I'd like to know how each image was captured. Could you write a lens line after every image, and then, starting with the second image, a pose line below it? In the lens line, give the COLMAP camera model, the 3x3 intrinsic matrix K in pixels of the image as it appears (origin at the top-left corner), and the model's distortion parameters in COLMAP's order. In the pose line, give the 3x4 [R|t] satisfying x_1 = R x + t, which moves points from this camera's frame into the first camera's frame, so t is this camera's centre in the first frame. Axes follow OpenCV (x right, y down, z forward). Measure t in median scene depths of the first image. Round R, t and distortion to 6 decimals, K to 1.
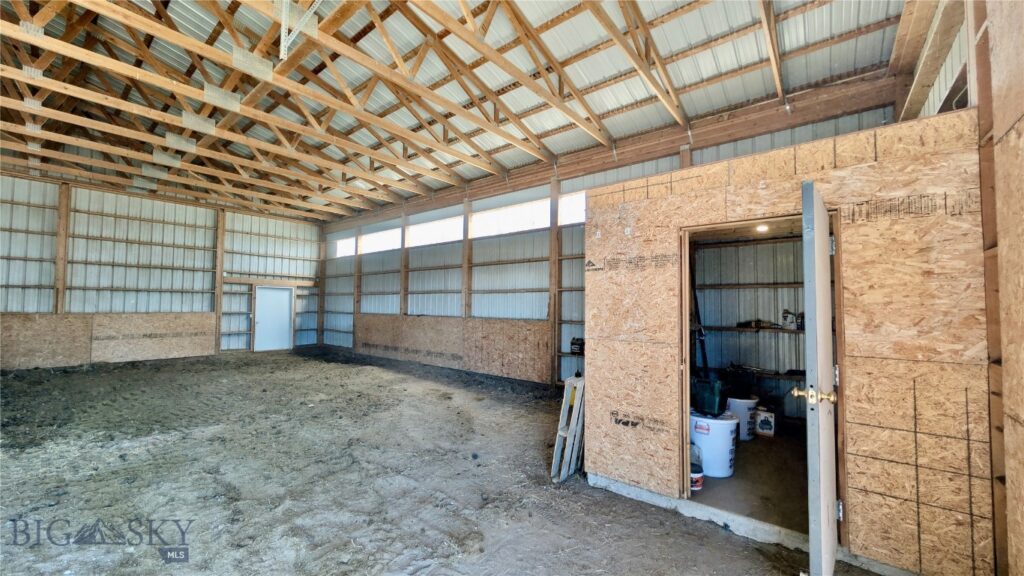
lens RADIAL K [[386.0, 0, 510.0], [0, 386.0, 291.4], [0, 0, 1]] dist [-0.000198, -0.000093]
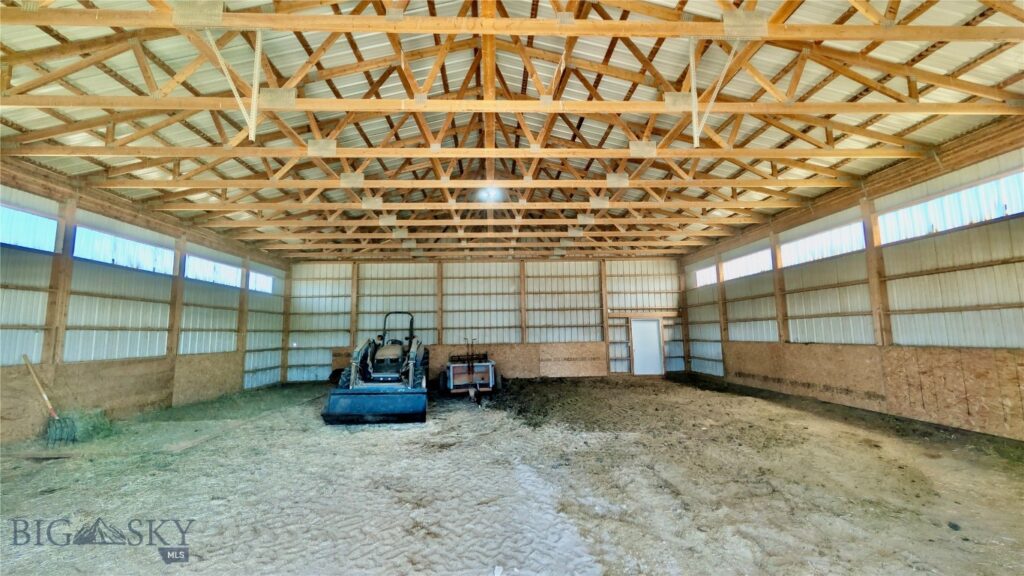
lens RADIAL K [[386.0, 0, 509.4], [0, 386.0, 292.0], [0, 0, 1]] dist [-0.000198, -0.000093]
pose [[0.664636, -0.104475, -0.739827, -0.034146], [0.053463, 0.994288, -0.092379, -0.010816], [0.745252, 0.021845, 0.666425, -0.110700]]
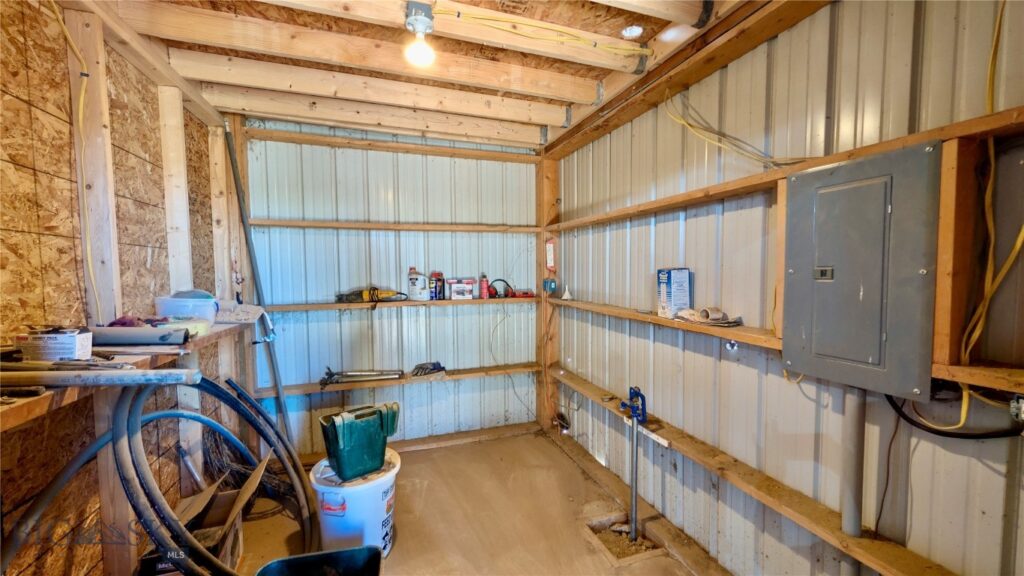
lens RADIAL K [[386.0, 0, 509.8], [0, 386.0, 287.8], [0, 0, 1]] dist [-0.000198, -0.000093]
pose [[0.516652, -0.064945, 0.853729, 0.100592], [-0.024096, 0.995621, 0.090321, 0.007550], [-0.855856, -0.067236, 0.512825, 0.203102]]
